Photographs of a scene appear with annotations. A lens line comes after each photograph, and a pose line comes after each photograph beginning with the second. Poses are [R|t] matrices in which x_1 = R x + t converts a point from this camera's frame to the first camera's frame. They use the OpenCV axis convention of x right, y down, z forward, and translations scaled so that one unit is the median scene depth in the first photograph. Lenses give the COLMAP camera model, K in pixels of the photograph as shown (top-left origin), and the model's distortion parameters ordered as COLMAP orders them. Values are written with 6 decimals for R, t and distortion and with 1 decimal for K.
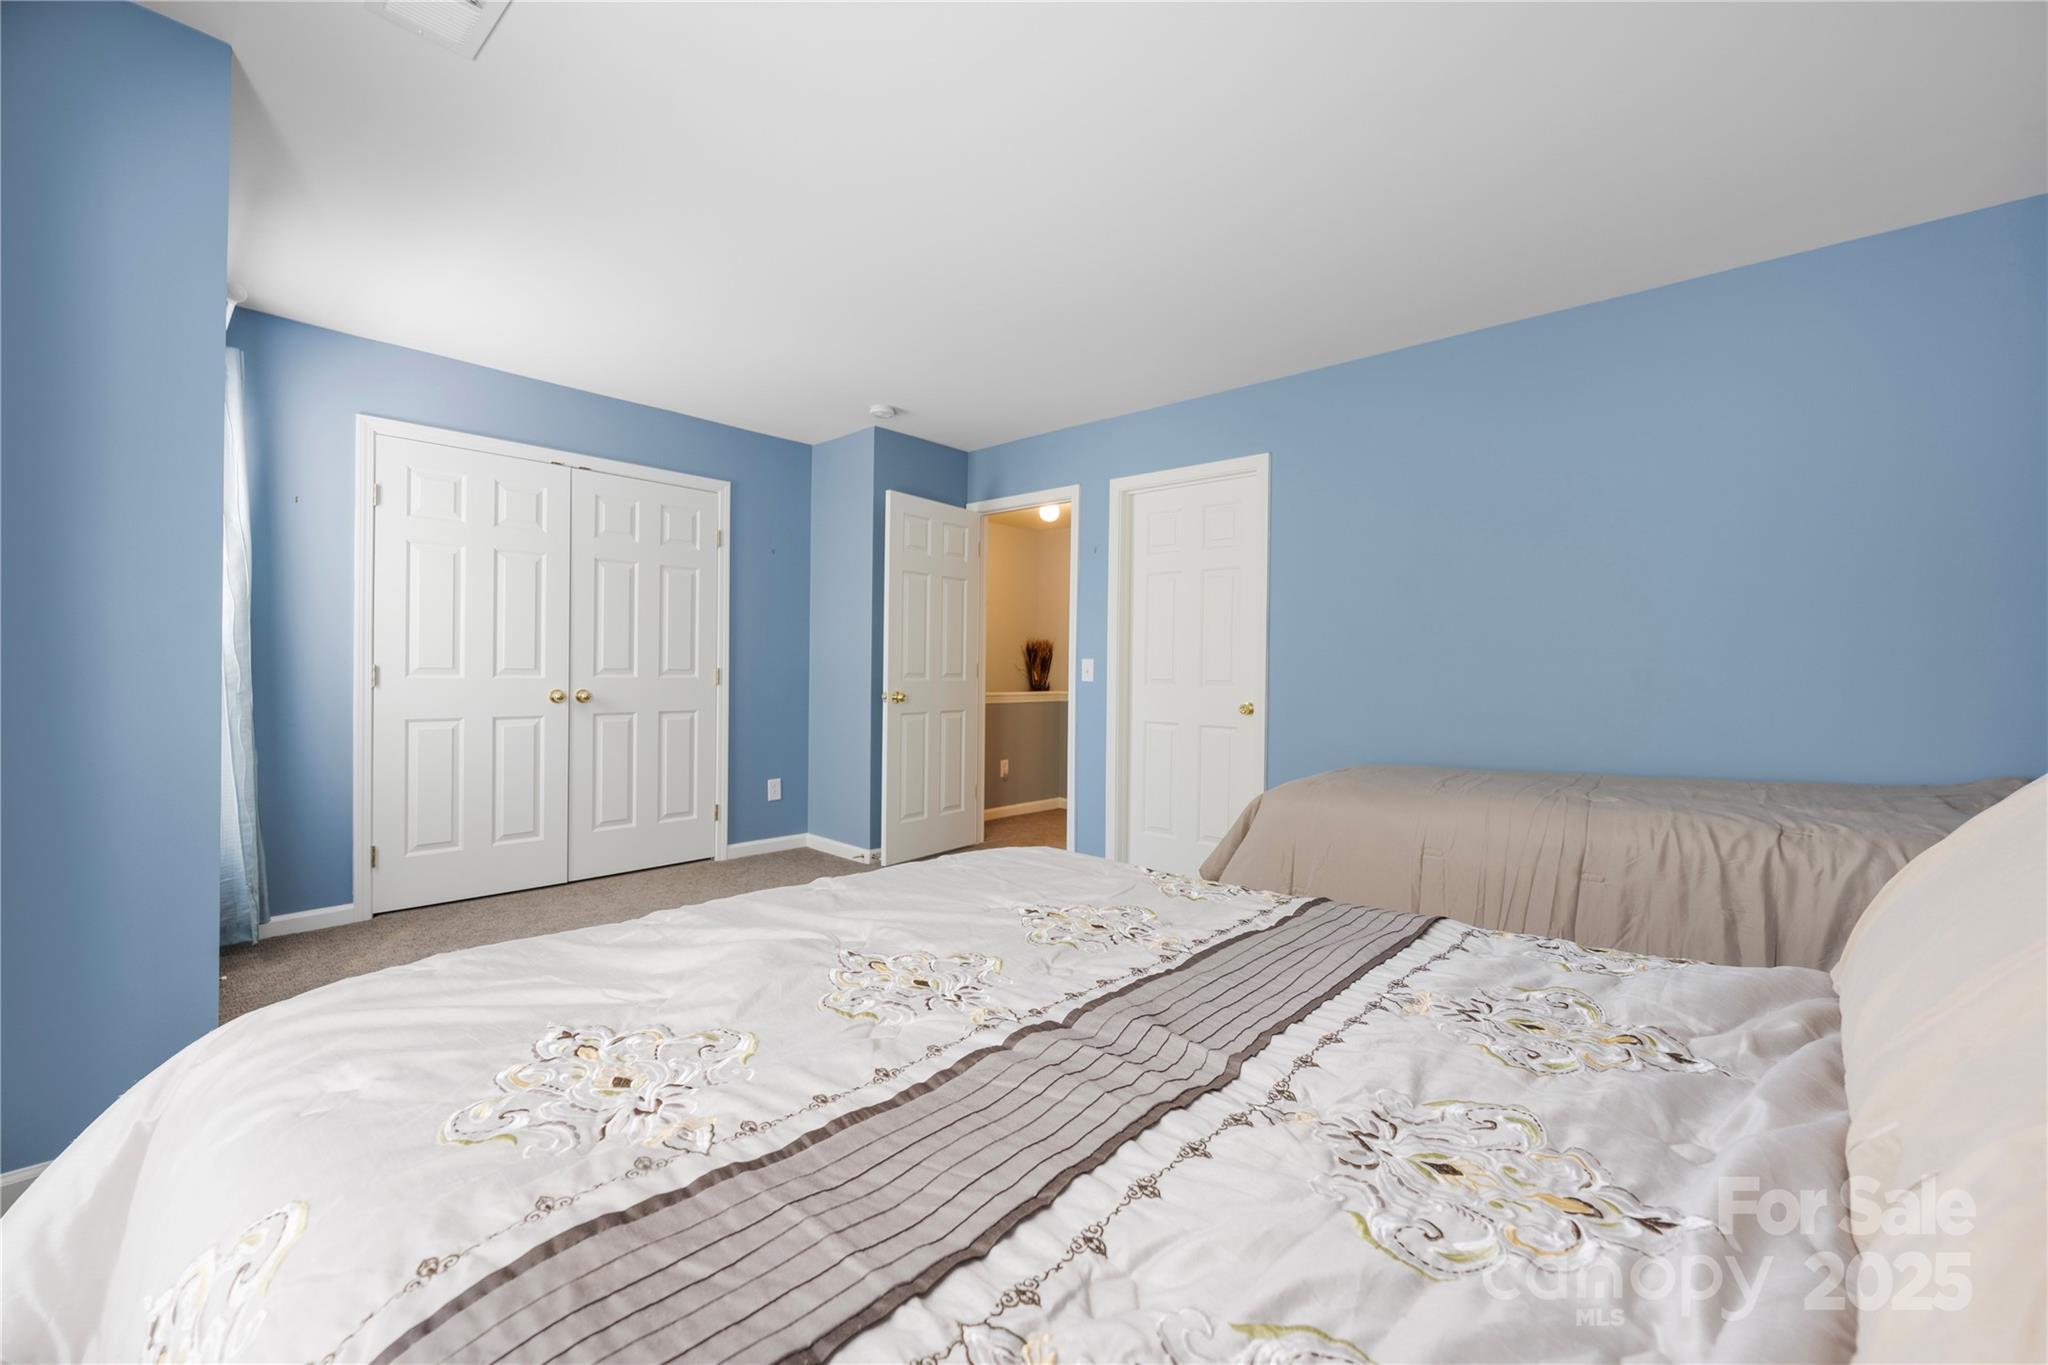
lens RADIAL K [[831.1, 0, 1028.0], [0, 831.1, 690.1], [0, 0, 1]] dist [-0.000829, -0.000027]
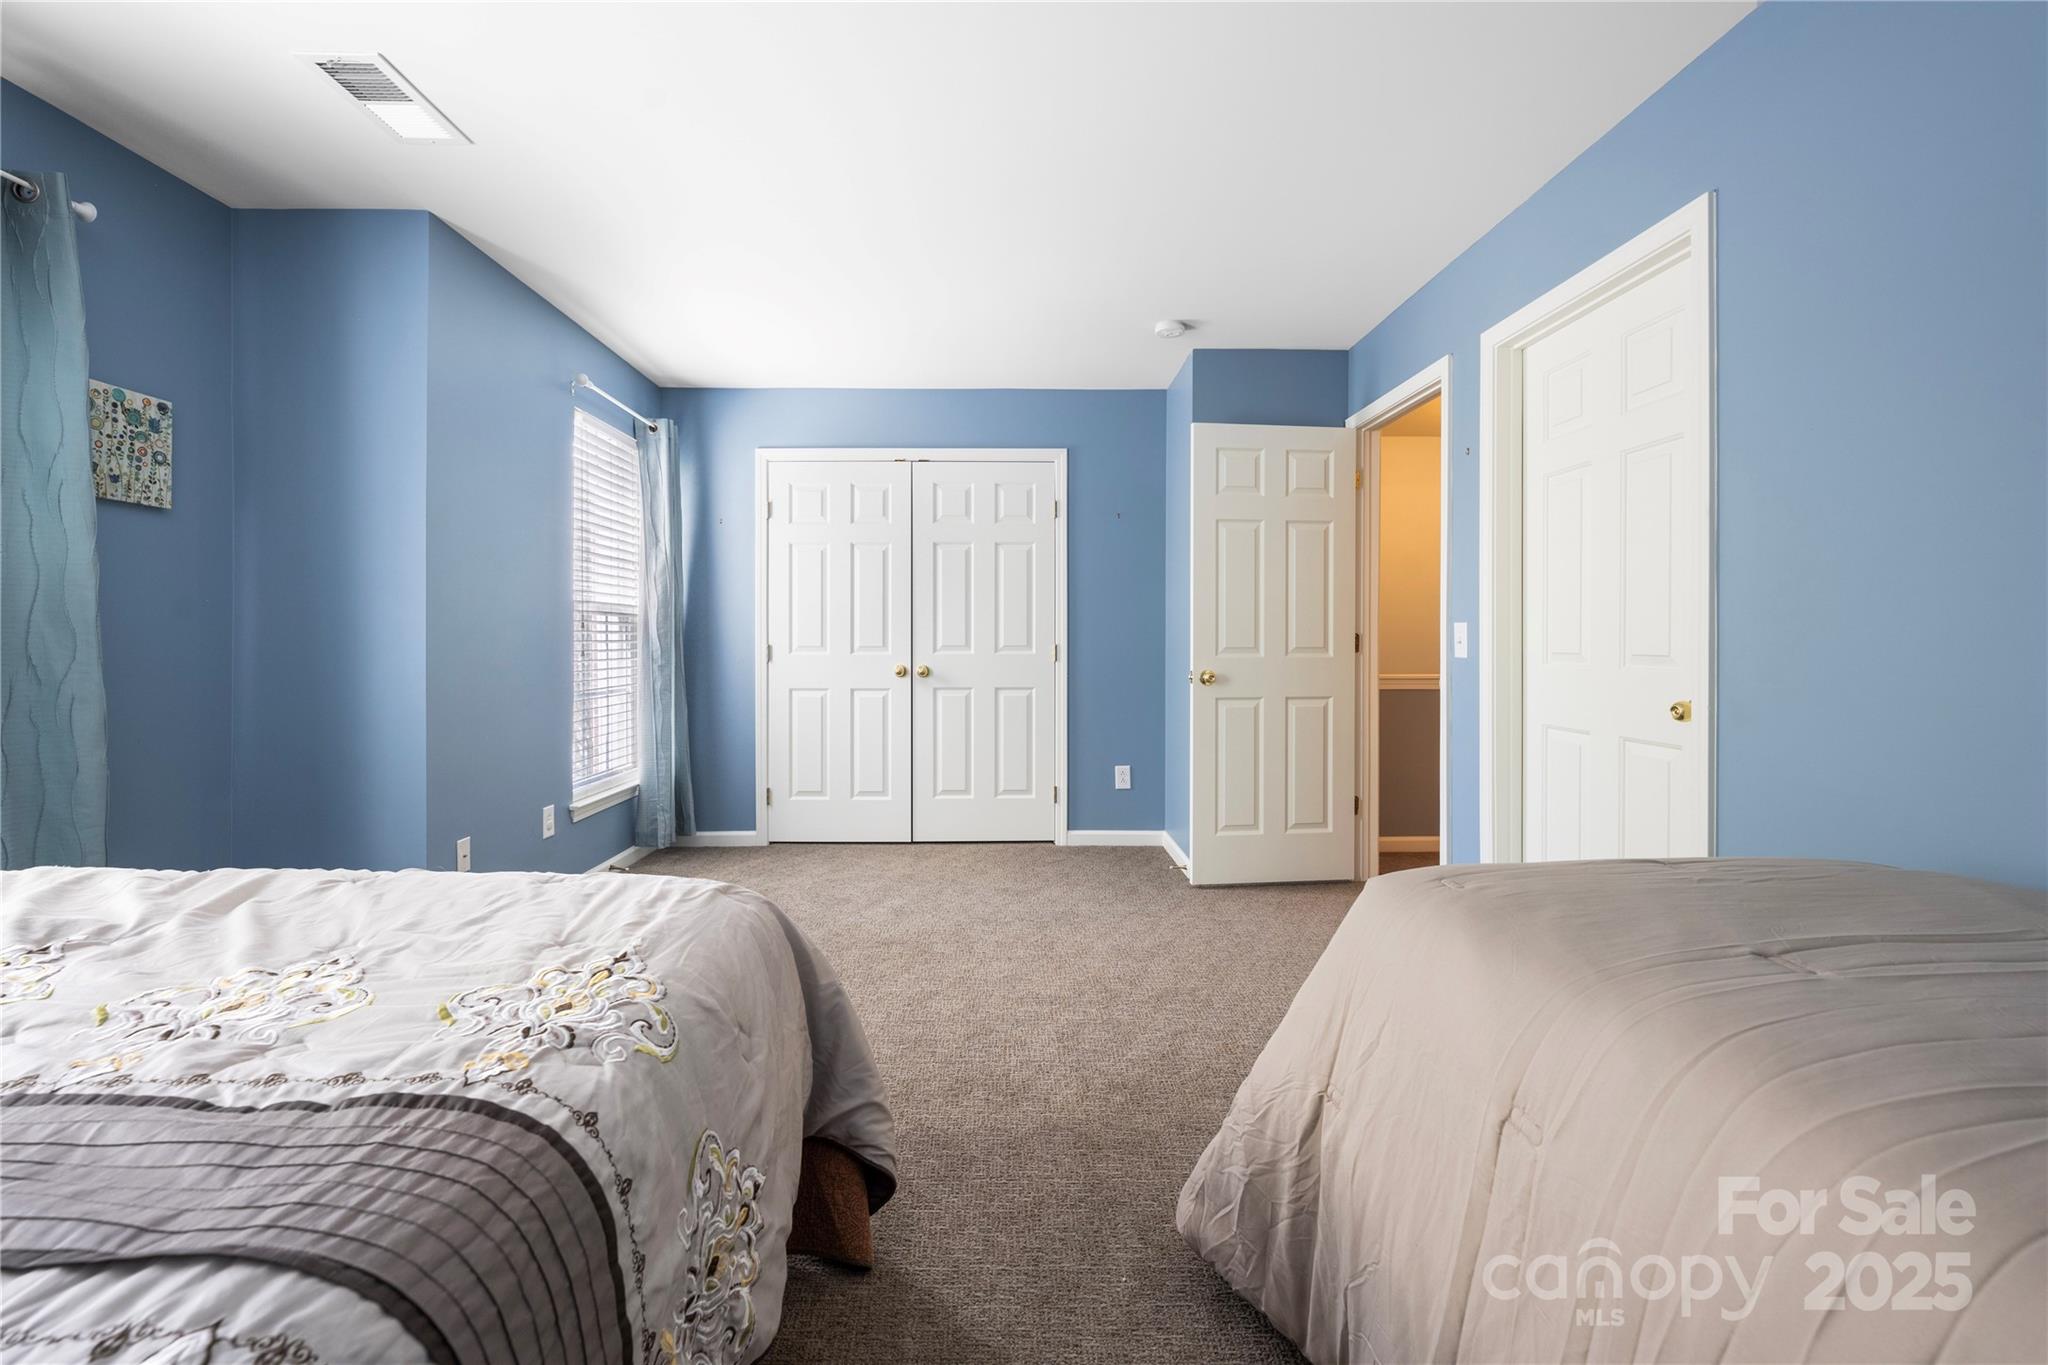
lens RADIAL K [[849.0, 0, 1018.1], [0, 849.0, 655.4], [0, 0, 1]] dist [0.001809, -0.000010]
pose [[0.681601, -0.002220, -0.731721, 0.320382], [-0.009895, 0.999876, -0.012251, -0.001029], [0.731657, 0.015591, 0.681495, 0.305946]]
